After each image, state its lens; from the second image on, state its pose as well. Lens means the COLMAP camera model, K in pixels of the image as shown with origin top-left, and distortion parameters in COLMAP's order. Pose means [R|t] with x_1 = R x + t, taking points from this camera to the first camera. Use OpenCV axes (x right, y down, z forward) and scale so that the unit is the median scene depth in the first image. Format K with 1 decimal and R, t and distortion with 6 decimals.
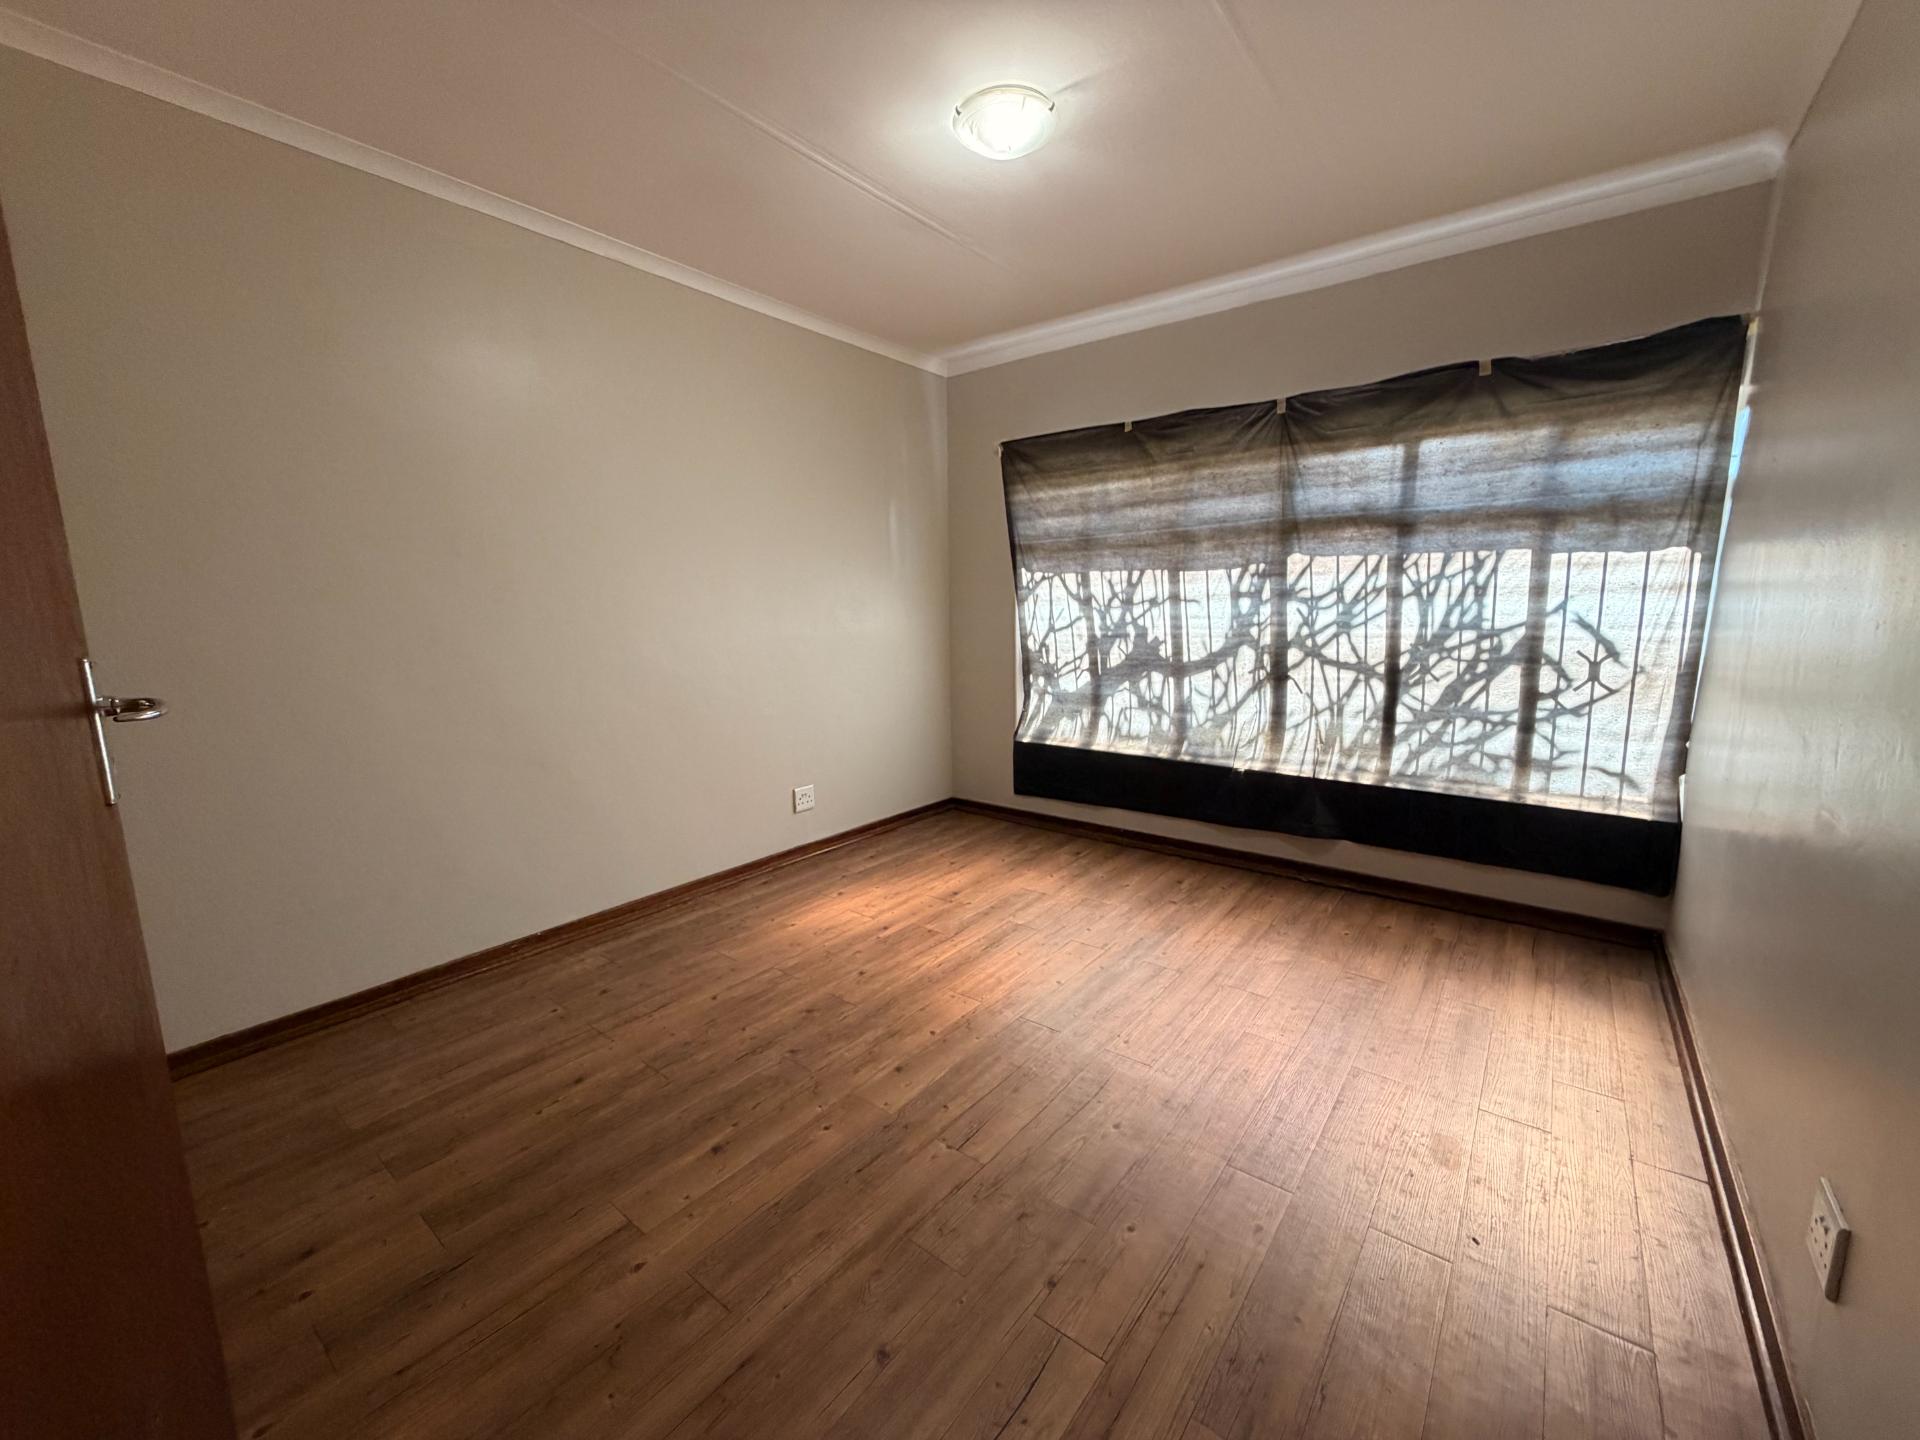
lens RADIAL K [[766.8, 0, 957.2], [0, 766.8, 711.8], [0, 0, 1]] dist [-0.000140, 0.000198]
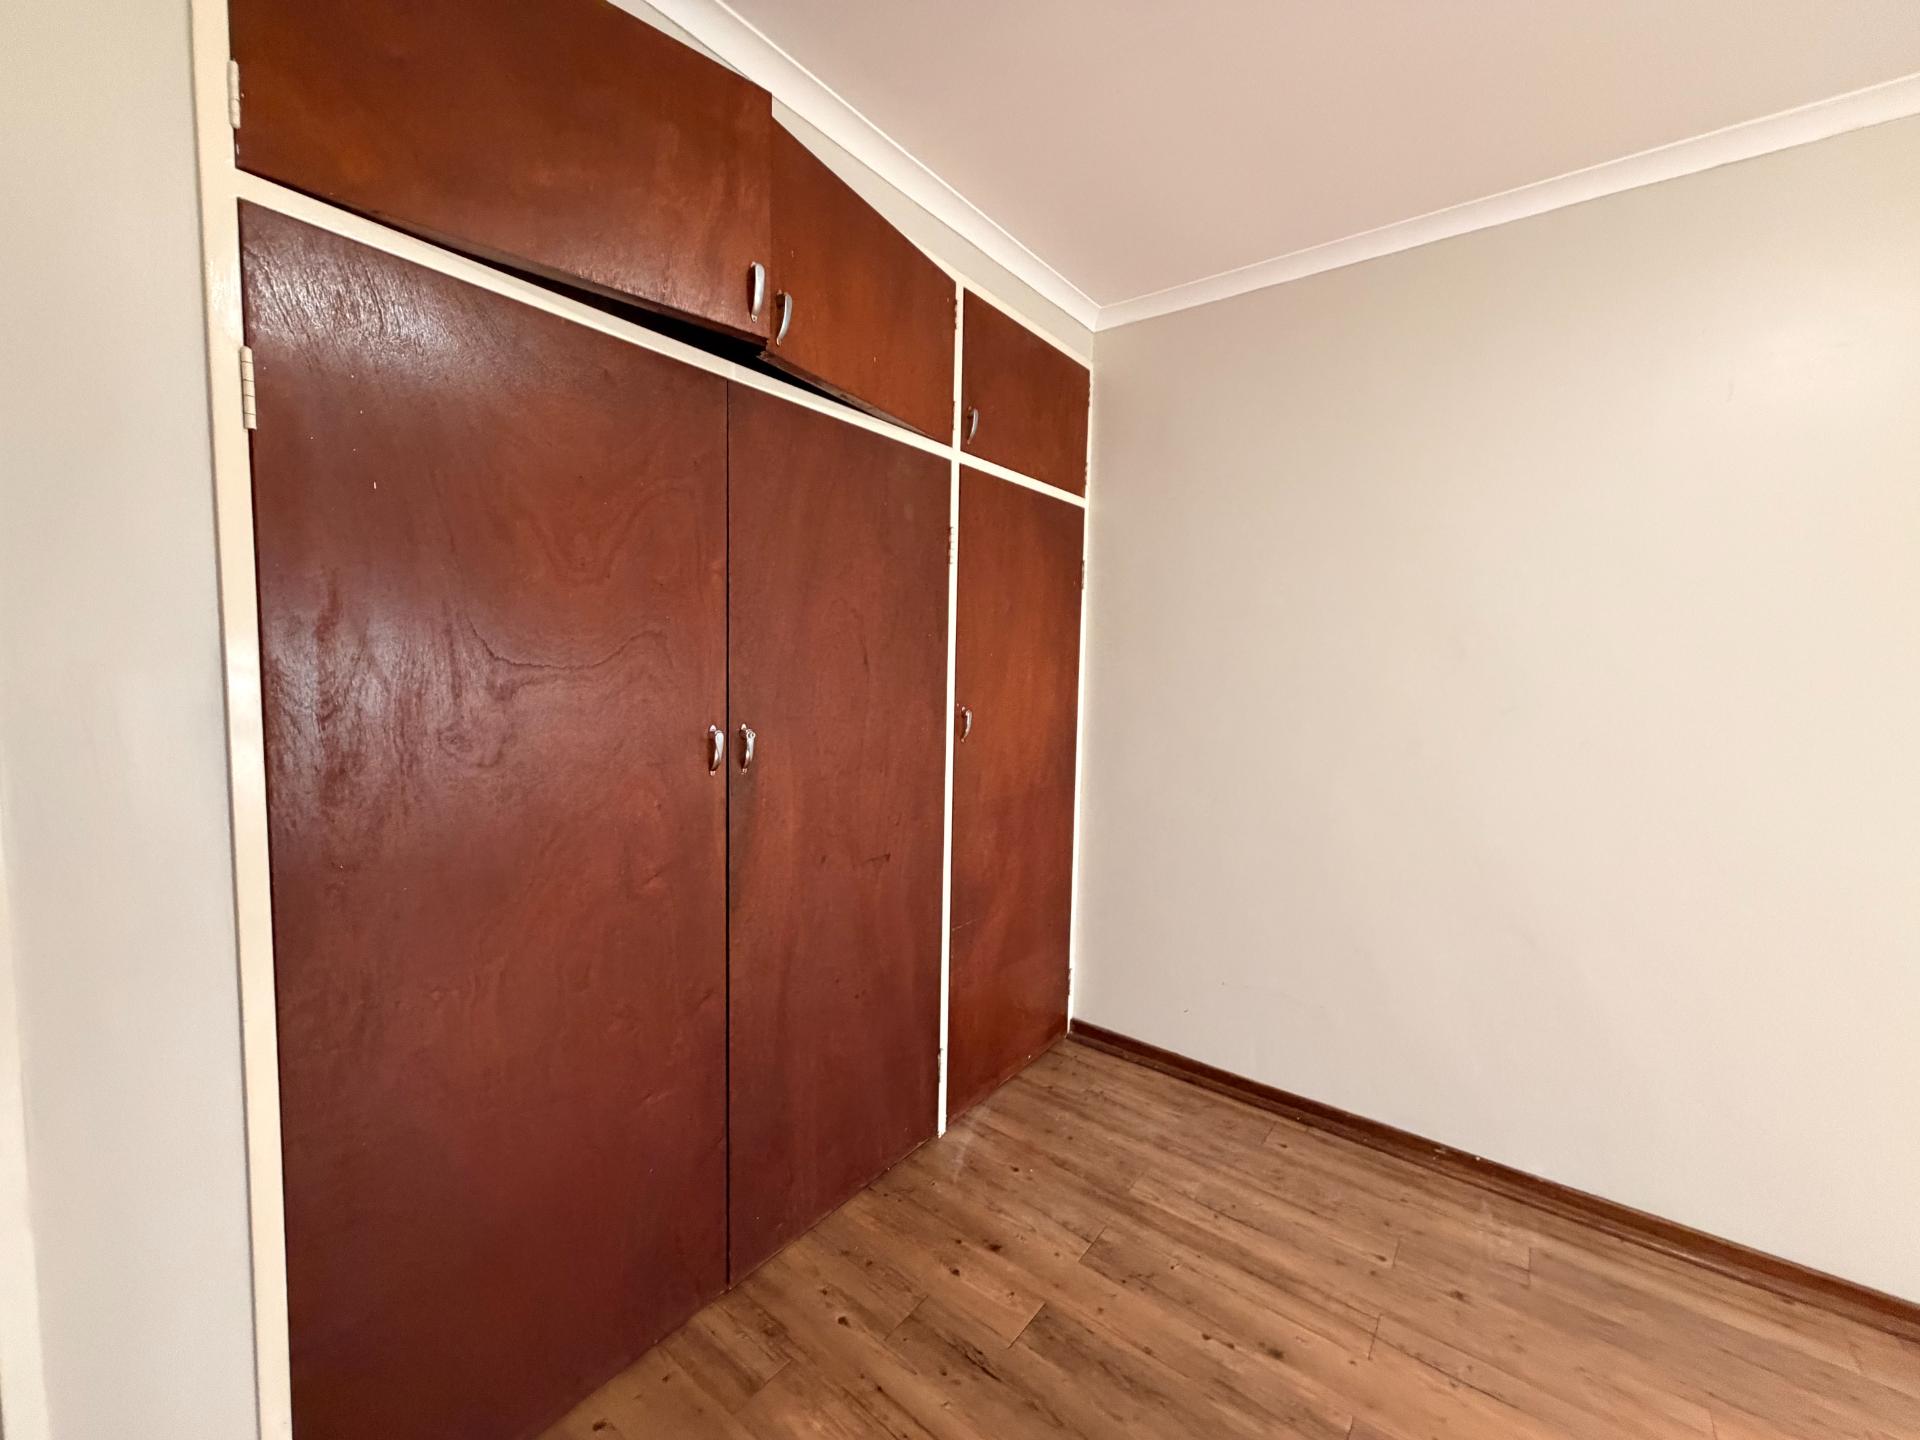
lens RADIAL K [[766.8, 0, 960.8], [0, 766.8, 718.7], [0, 0, 1]] dist [-0.000140, 0.000198]
pose [[0.022988, 0.098971, -0.994825, 0.192930], [-0.175949, 0.979956, 0.093426, -0.151789], [0.984131, 0.172890, 0.039941, 0.546766]]
